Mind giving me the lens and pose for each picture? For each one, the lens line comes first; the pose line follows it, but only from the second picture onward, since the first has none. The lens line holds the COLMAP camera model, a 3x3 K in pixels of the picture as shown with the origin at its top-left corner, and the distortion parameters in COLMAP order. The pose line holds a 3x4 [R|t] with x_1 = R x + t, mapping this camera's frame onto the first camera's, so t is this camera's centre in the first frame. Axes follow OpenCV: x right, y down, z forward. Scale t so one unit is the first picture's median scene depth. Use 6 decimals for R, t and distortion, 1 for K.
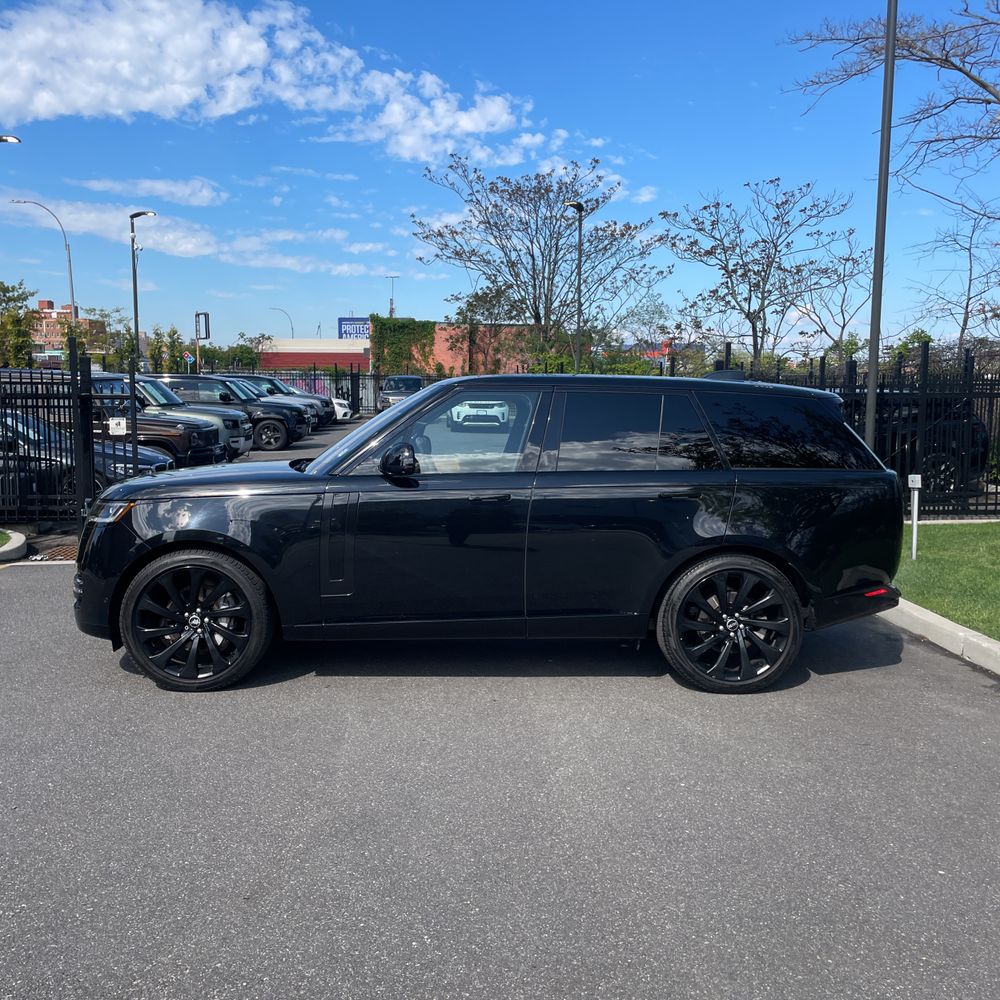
lens RADIAL K [[1000.6, 0, 506.2], [0, 1000.6, 513.5], [0, 0, 1]] dist [0.087305, -0.121120]
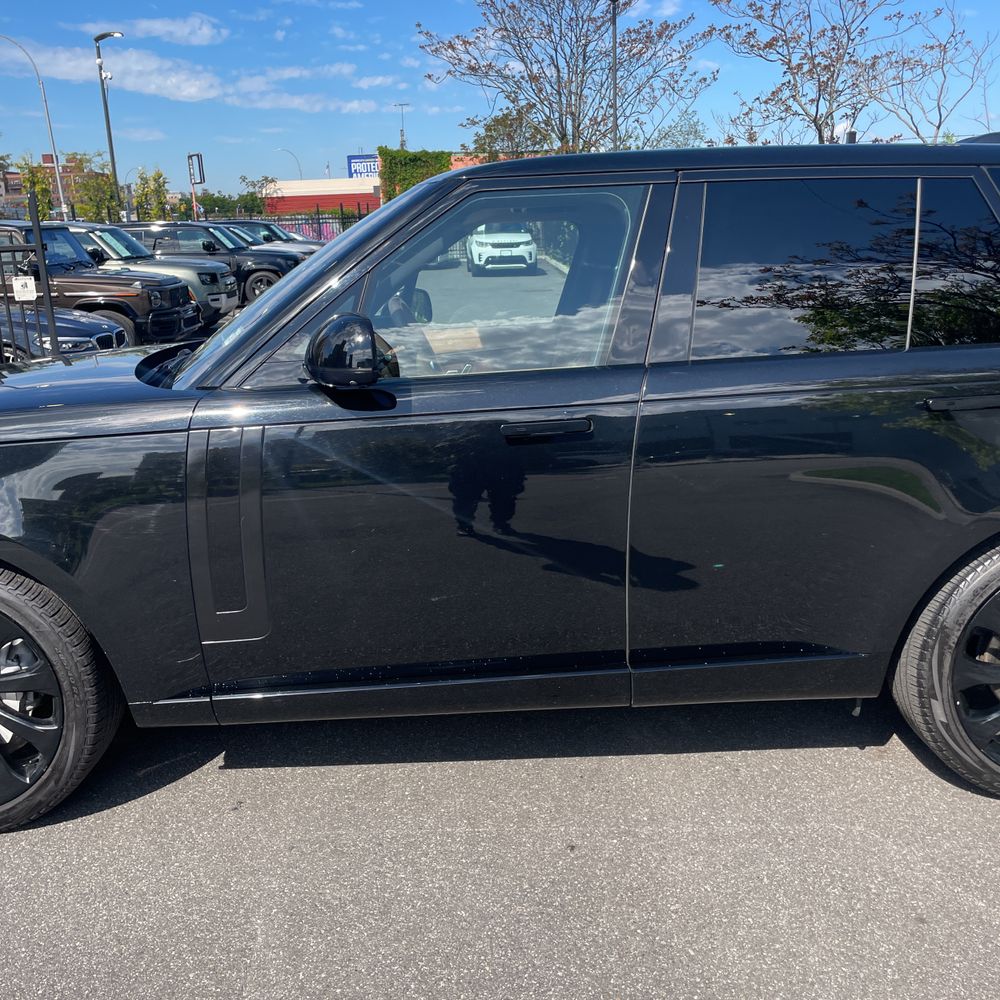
lens RADIAL K [[997.1, 0, 500.0], [0, 997.1, 500.0], [0, 0, 1]] dist [0.077229, -0.113147]
pose [[0.998709, -0.034978, -0.036827, -0.003876], [0.039788, 0.989459, 0.139238, -0.006078], [0.031568, -0.140523, 0.989574, 0.070005]]
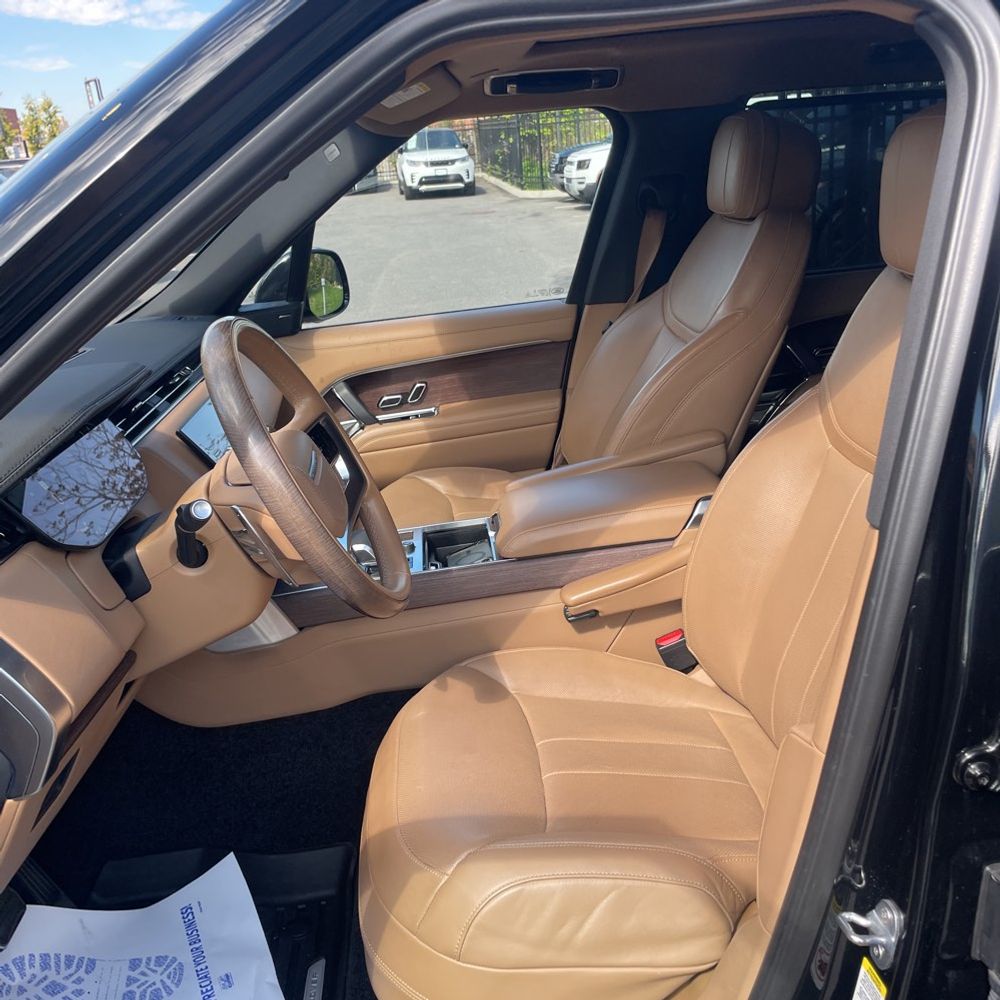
lens RADIAL K [[997.1, 0, 500.0], [0, 997.1, 500.0], [0, 0, 1]] dist [0.077229, -0.113147]
pose [[0.995053, -0.099211, 0.005158, -0.005644], [0.095719, 0.971342, 0.217559, -0.011256], [-0.026594, -0.215989, 0.976034, 0.111161]]
